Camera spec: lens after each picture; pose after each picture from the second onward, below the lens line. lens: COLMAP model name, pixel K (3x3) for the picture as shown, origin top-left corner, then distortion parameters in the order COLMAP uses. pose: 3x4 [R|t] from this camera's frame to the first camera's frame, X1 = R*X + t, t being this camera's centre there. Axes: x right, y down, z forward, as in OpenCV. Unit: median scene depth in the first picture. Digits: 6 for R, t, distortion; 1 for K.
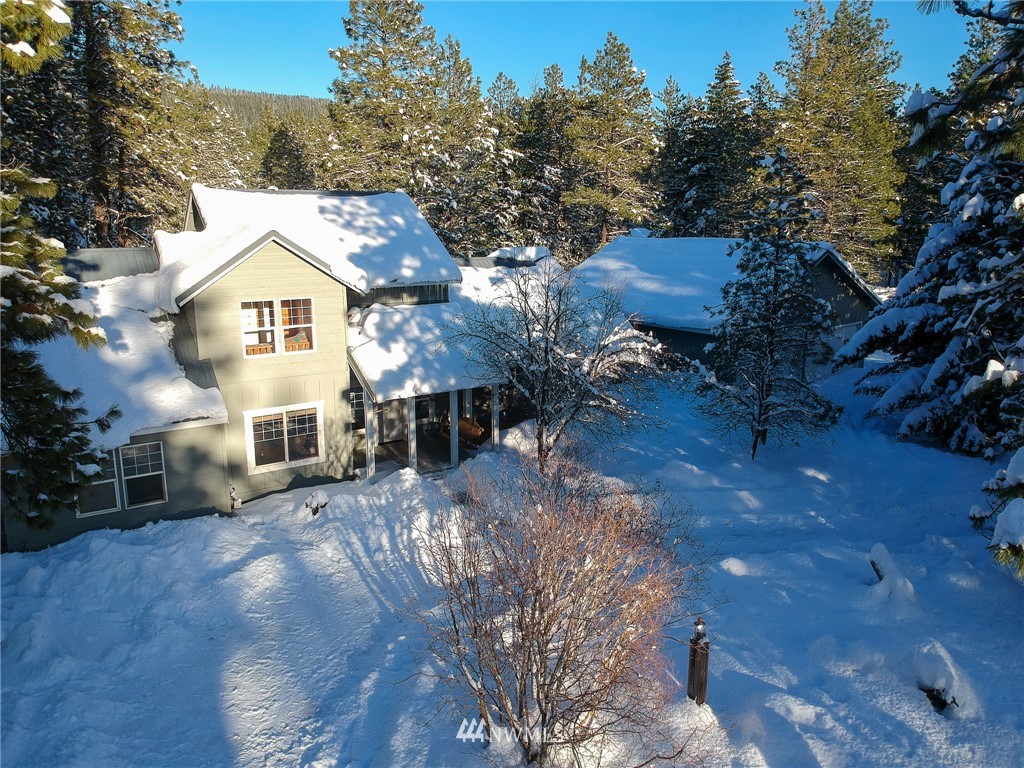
lens RADIAL K [[778.2, 0, 510.1], [0, 778.2, 363.5], [0, 0, 1]] dist [-0.004440, 0.000947]
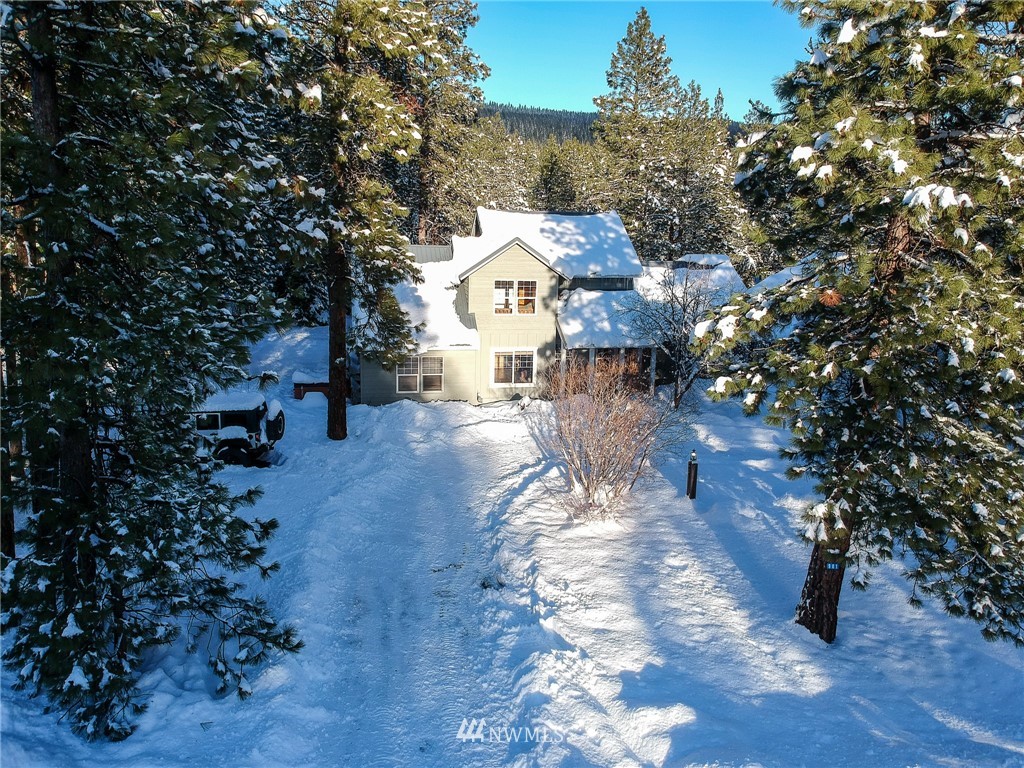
lens RADIAL K [[745.9, 0, 512.0], [0, 745.9, 384.0], [0, 0, 1]] dist [0.120528, -0.182845]
pose [[0.933944, 0.125781, -0.334557, 0.244927], [-0.114890, 0.992004, 0.052234, 0.049699], [0.338452, -0.010346, 0.940927, -0.487953]]
